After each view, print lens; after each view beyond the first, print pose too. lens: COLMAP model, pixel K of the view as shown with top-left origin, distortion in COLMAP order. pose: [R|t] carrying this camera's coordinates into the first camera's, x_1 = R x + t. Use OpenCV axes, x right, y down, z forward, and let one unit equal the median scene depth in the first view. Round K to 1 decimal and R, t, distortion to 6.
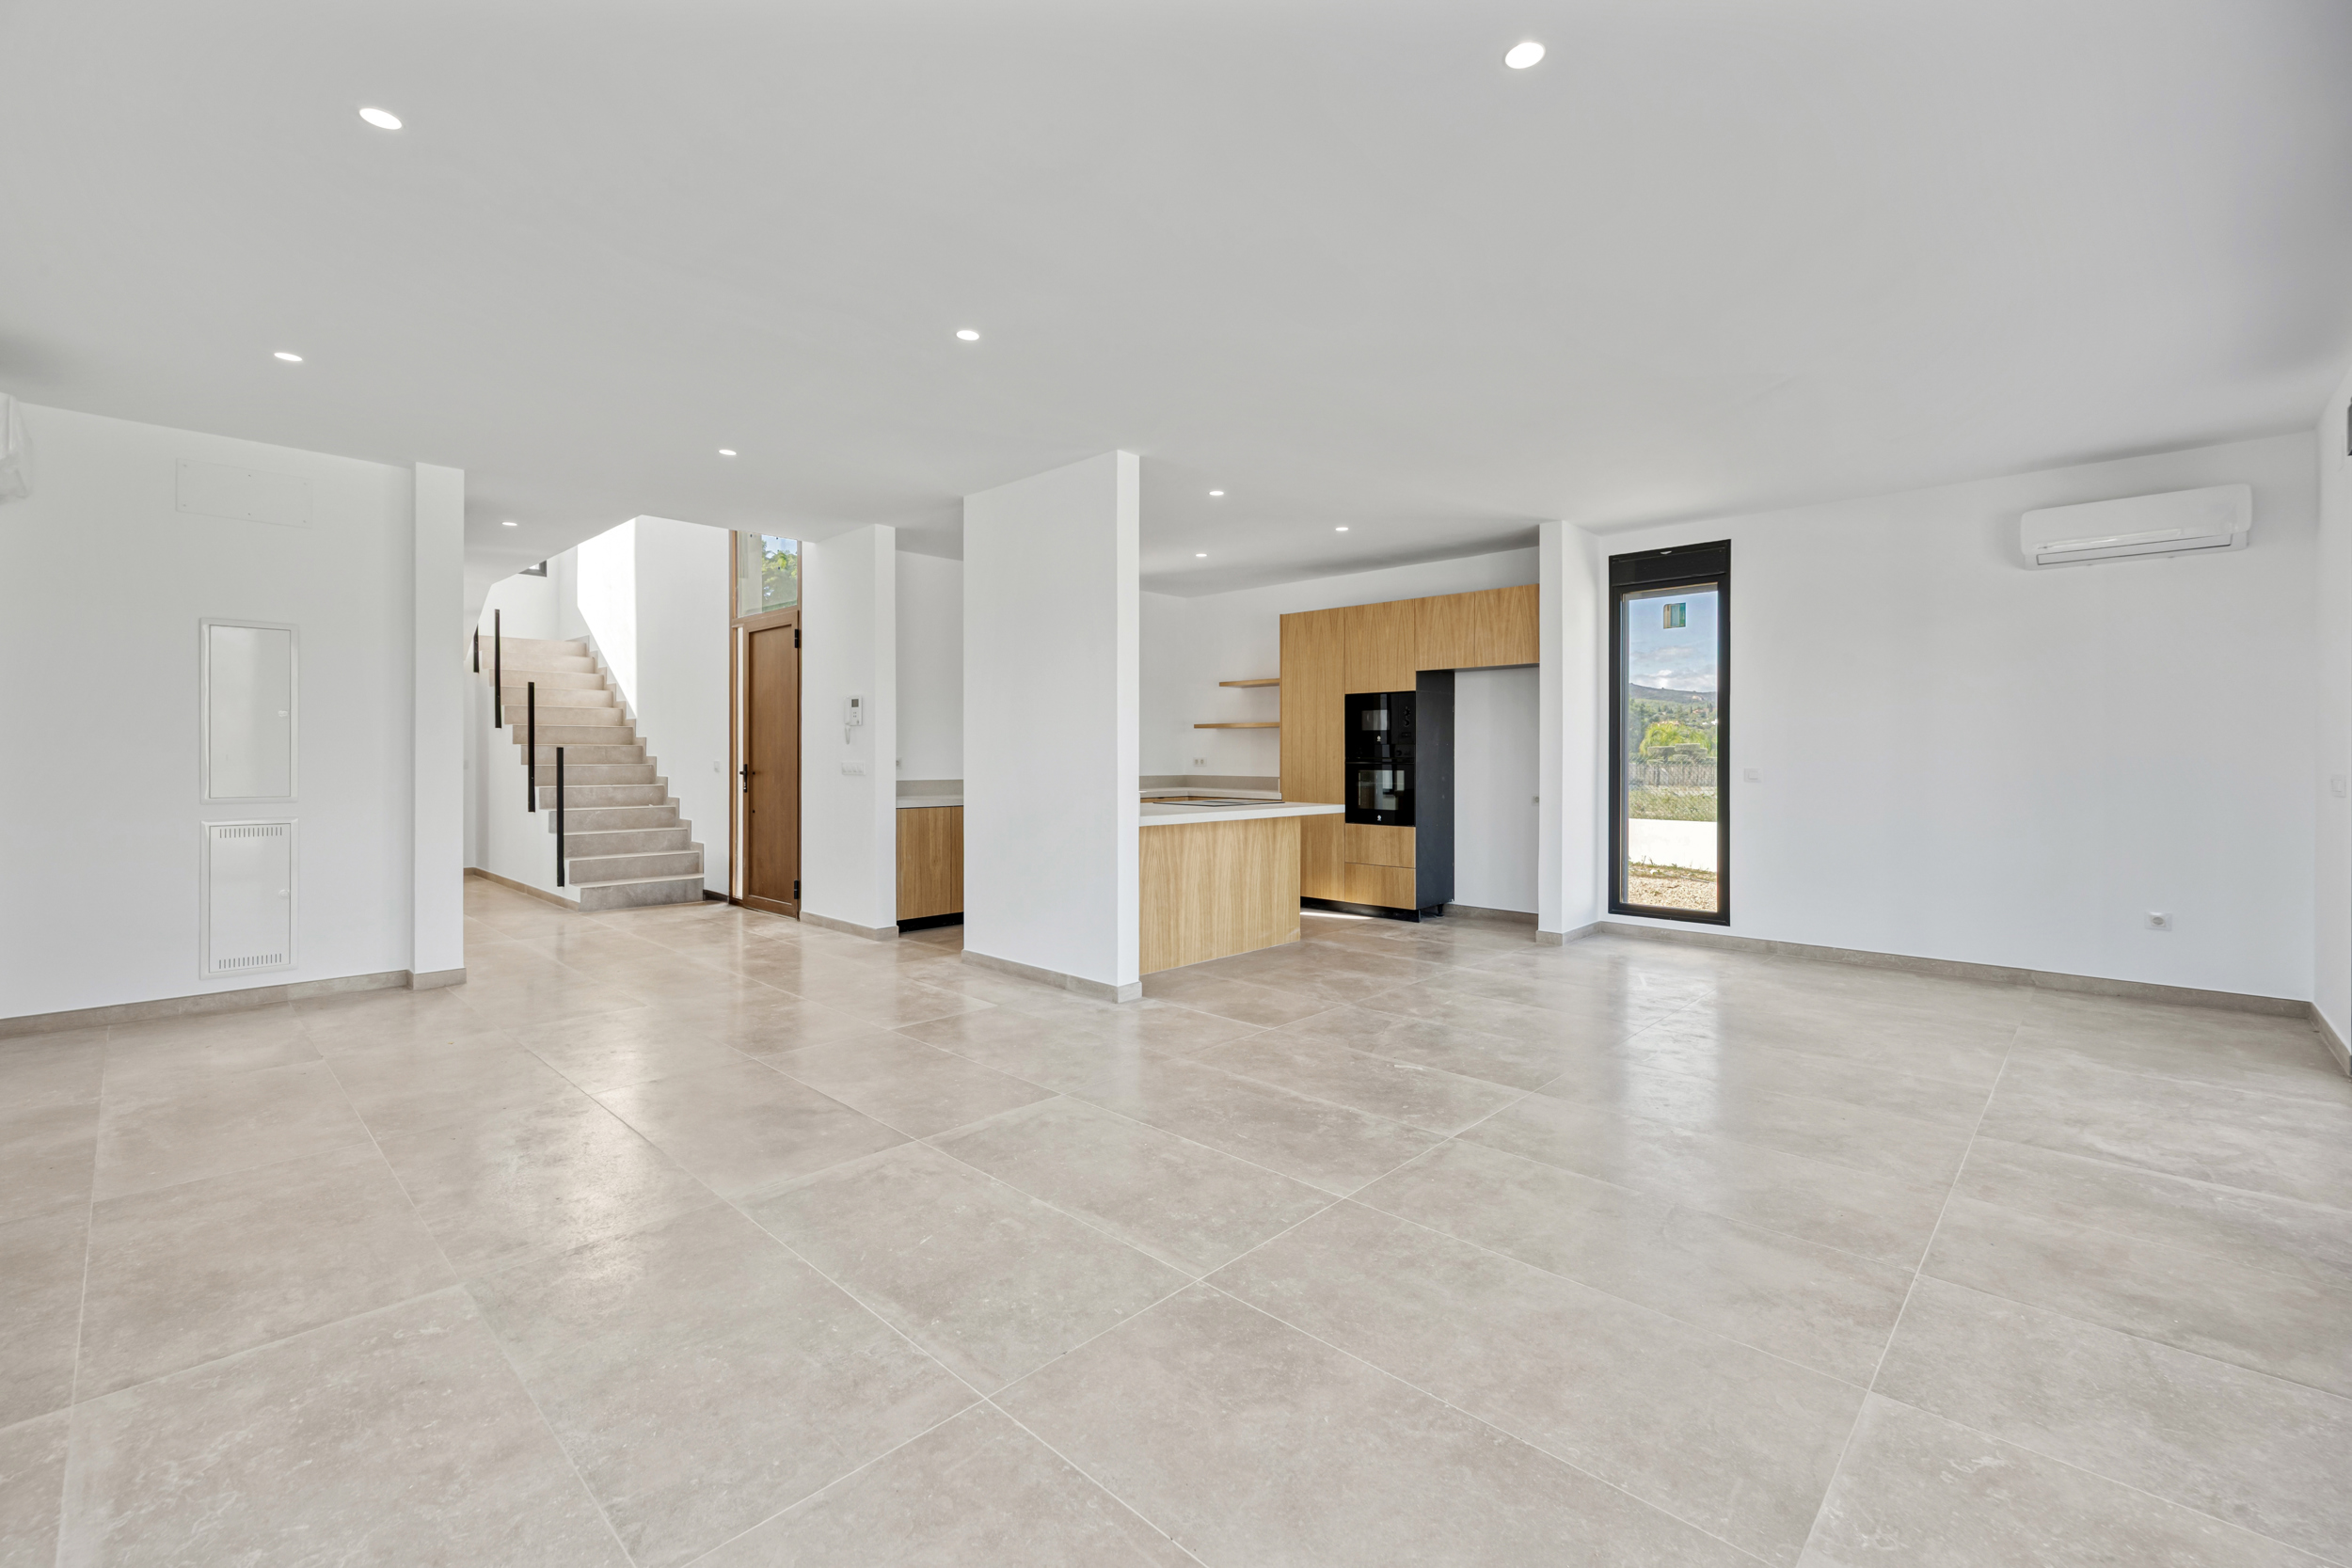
lens RADIAL K [[994.0, 0, 1174.2], [0, 994.0, 761.4], [0, 0, 1]] dist [-0.002421, 0.000482]
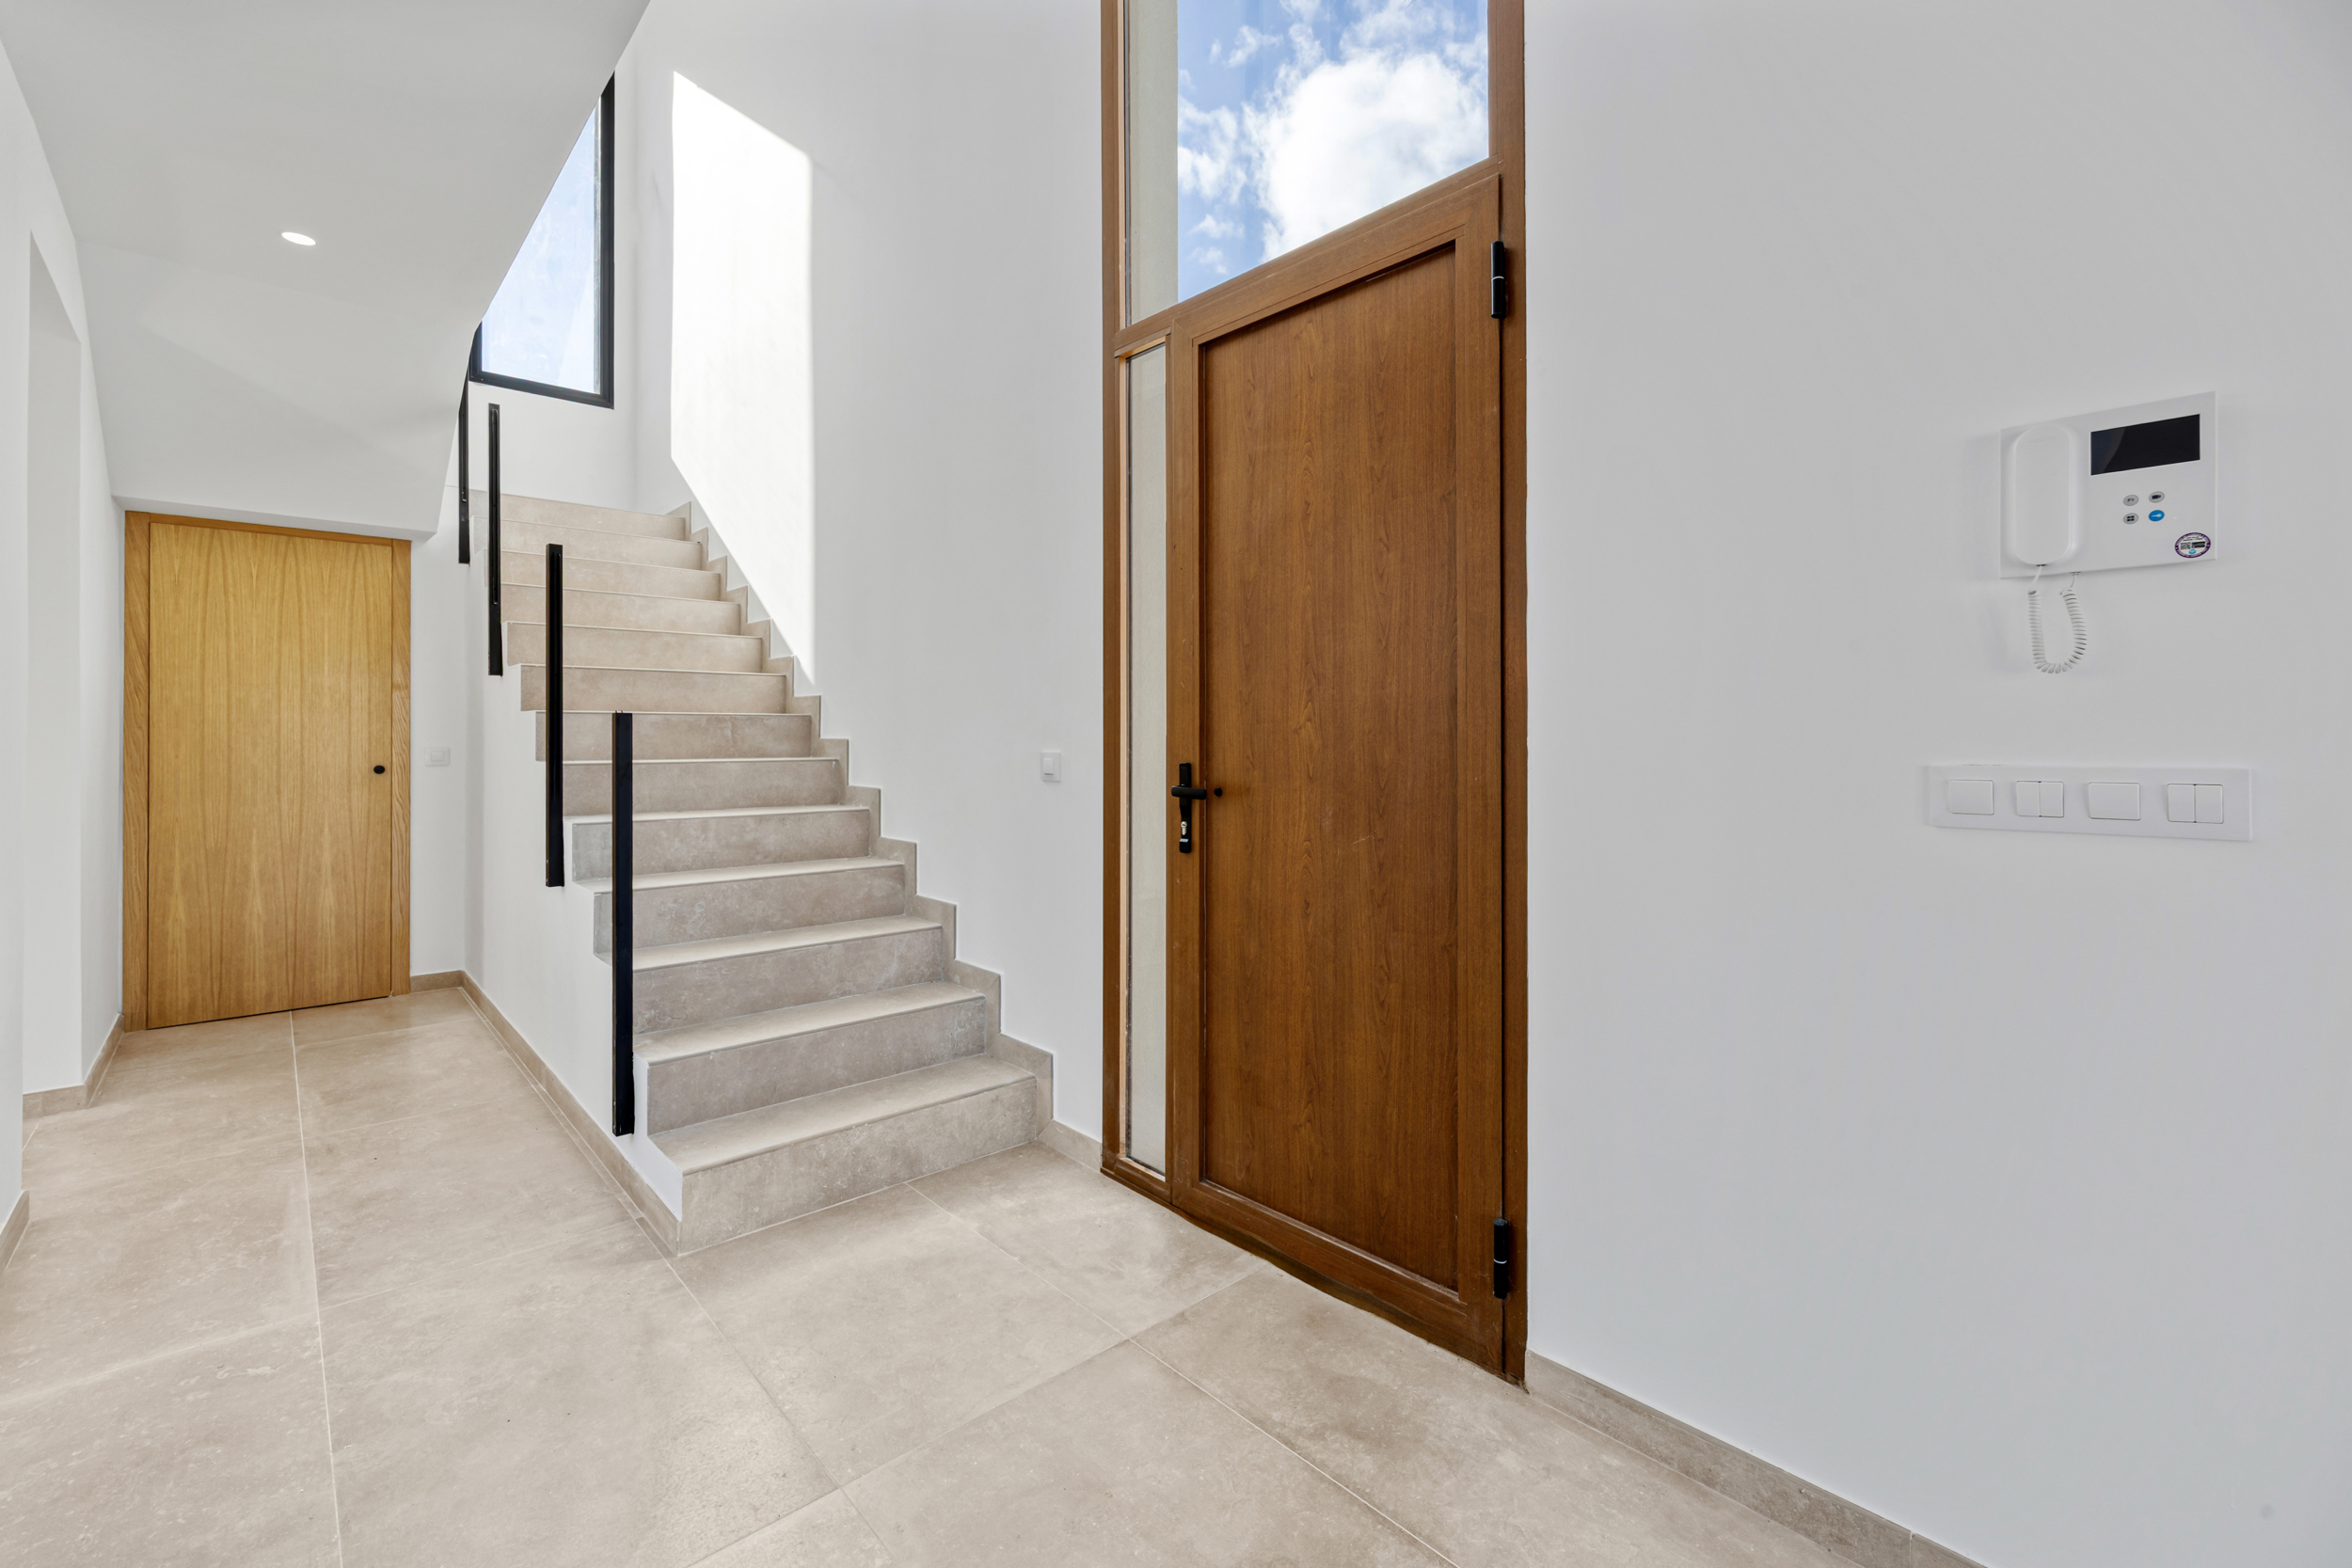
lens RADIAL K [[979.7, 0, 1182.0], [0, 979.7, 725.4], [0, 0, 1]] dist [-0.018203, -0.000302]
pose [[0.998441, -0.006115, -0.055490, -0.446349], [0.005572, 0.999935, -0.009927, -0.007195], [0.055547, 0.009602, 0.998410, 0.741442]]
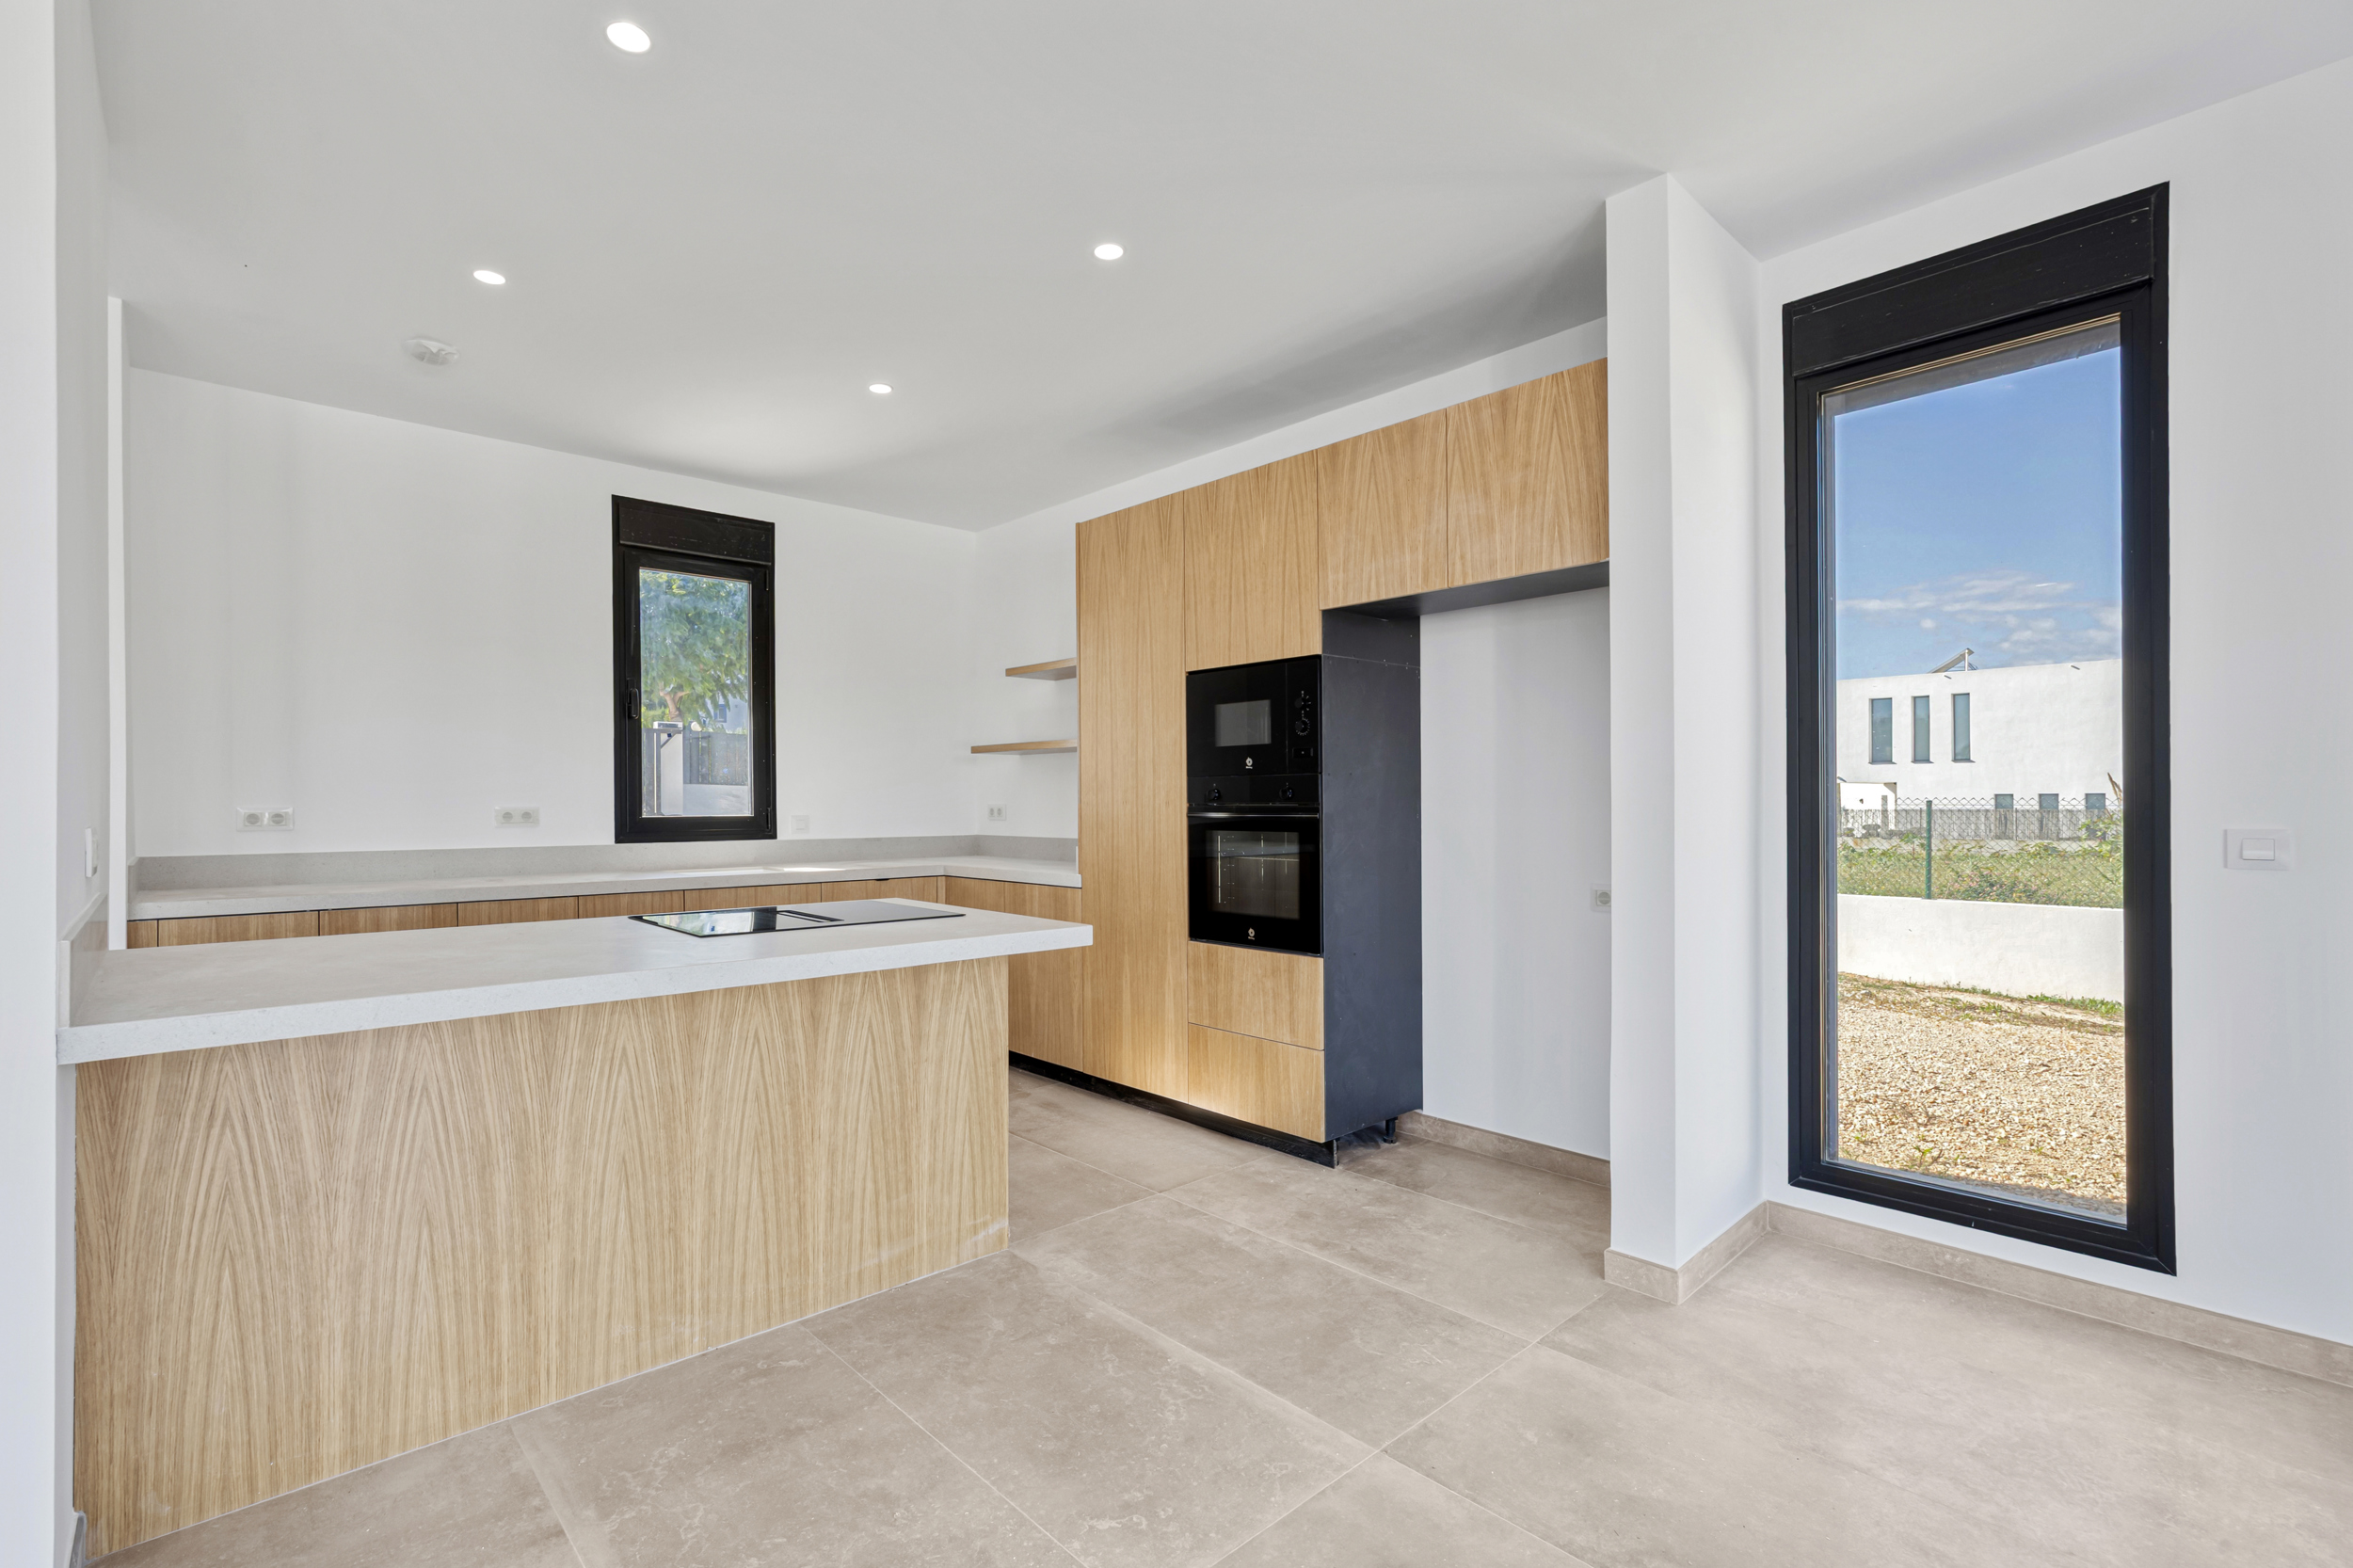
lens RADIAL K [[1058.9, 0, 1100.4], [0, 1058.9, 802.4], [0, 0, 1]] dist [0.001894, 0.000284]
pose [[0.995502, -0.005098, -0.094602, 0.189040], [0.004540, 0.999971, -0.006116, -0.001920], [0.094630, 0.005659, 0.995496, 0.516103]]
